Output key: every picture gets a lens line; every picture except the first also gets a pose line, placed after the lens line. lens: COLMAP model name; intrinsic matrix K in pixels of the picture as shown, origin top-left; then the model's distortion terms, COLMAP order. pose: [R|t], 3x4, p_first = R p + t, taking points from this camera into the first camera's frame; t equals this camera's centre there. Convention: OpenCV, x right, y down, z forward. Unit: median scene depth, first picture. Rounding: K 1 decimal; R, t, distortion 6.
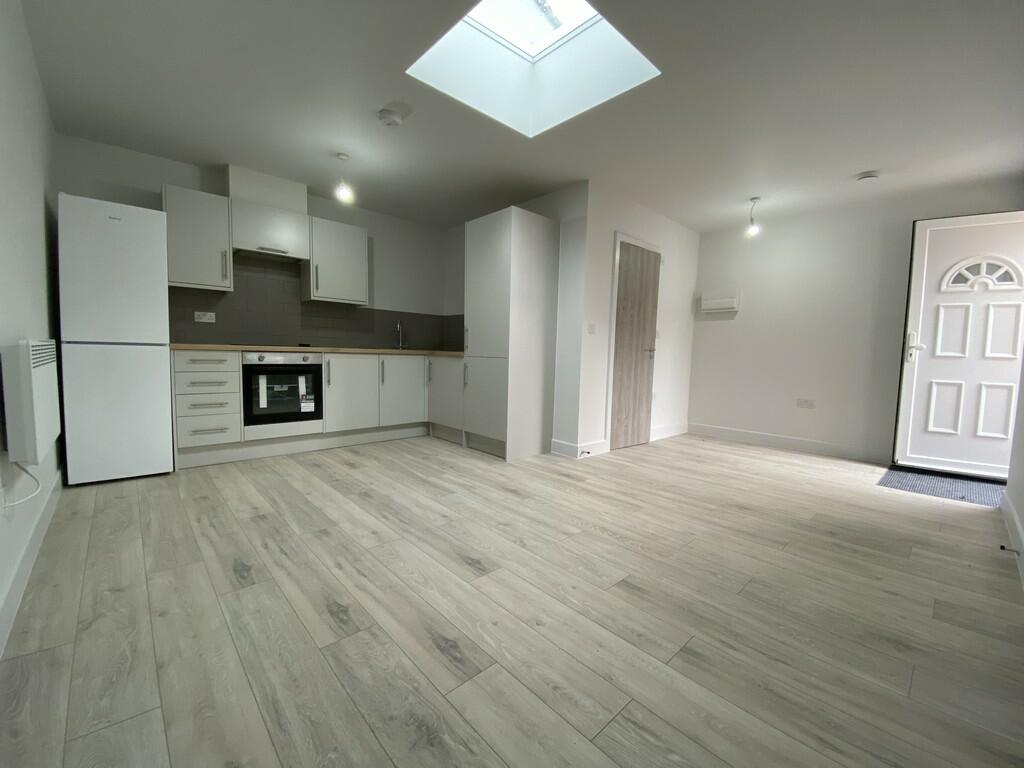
lens RADIAL K [[423.6, 0, 511.2], [0, 423.6, 384.8], [0, 0, 1]] dist [0.039443, -0.030303]
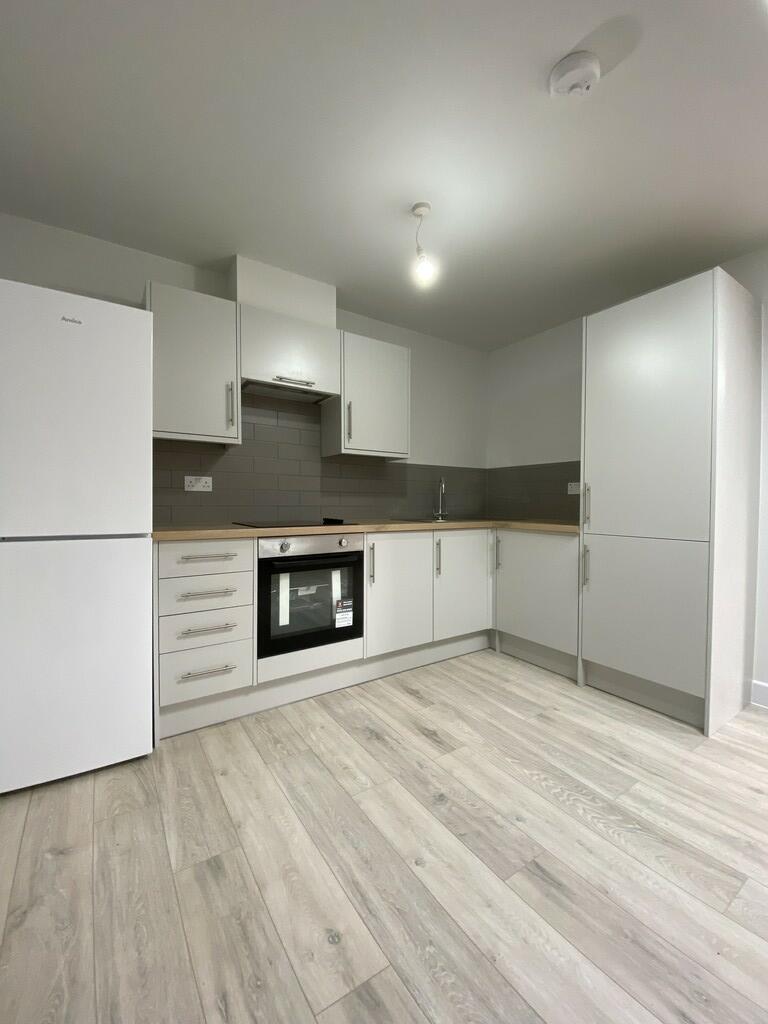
lens RADIAL K [[423.6, 0, 384.0], [0, 423.6, 512.0], [0, 0, 1]] dist [0.039443, -0.030303]
pose [[0.987880, -0.017186, -0.154267, -0.374194], [0.008292, 0.998275, -0.058115, -0.083342], [0.154999, 0.056131, 0.986319, 0.446131]]
